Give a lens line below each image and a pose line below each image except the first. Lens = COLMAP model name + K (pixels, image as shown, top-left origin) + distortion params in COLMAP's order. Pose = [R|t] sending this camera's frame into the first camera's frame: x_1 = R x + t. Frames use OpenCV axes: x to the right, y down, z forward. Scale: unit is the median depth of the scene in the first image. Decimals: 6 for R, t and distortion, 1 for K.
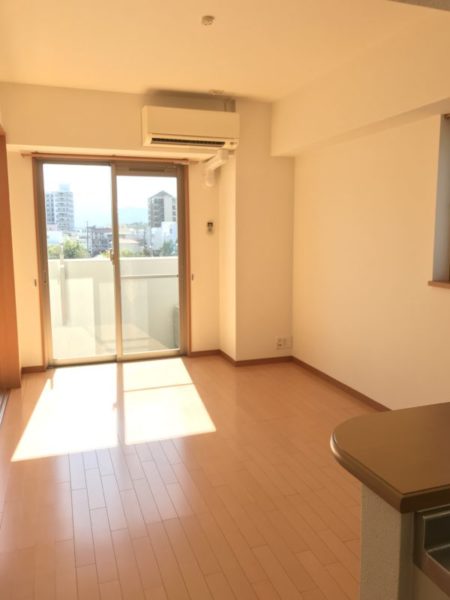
lens RADIAL K [[494.9, 0, 226.8], [0, 494.9, 300.1], [0, 0, 1]] dist [0.011264, 0.007496]
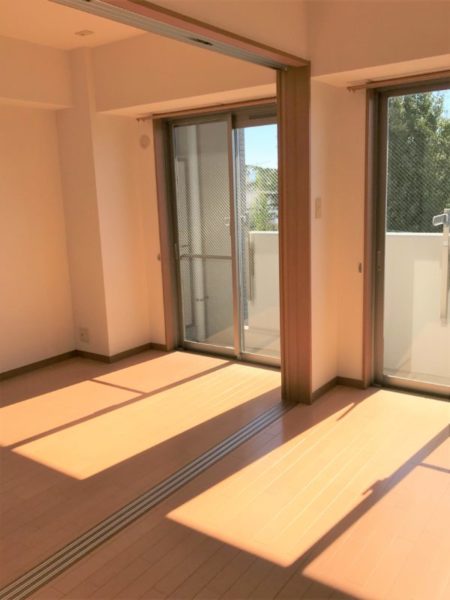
lens RADIAL K [[543.4, 0, 231.3], [0, 543.4, 295.5], [0, 0, 1]] dist [0.022670, 0.011366]
pose [[0.582974, 0.136778, -0.800895, 0.141242], [-0.087984, 0.990559, 0.105125, -0.059186], [0.807713, 0.009181, 0.589505, 0.362458]]
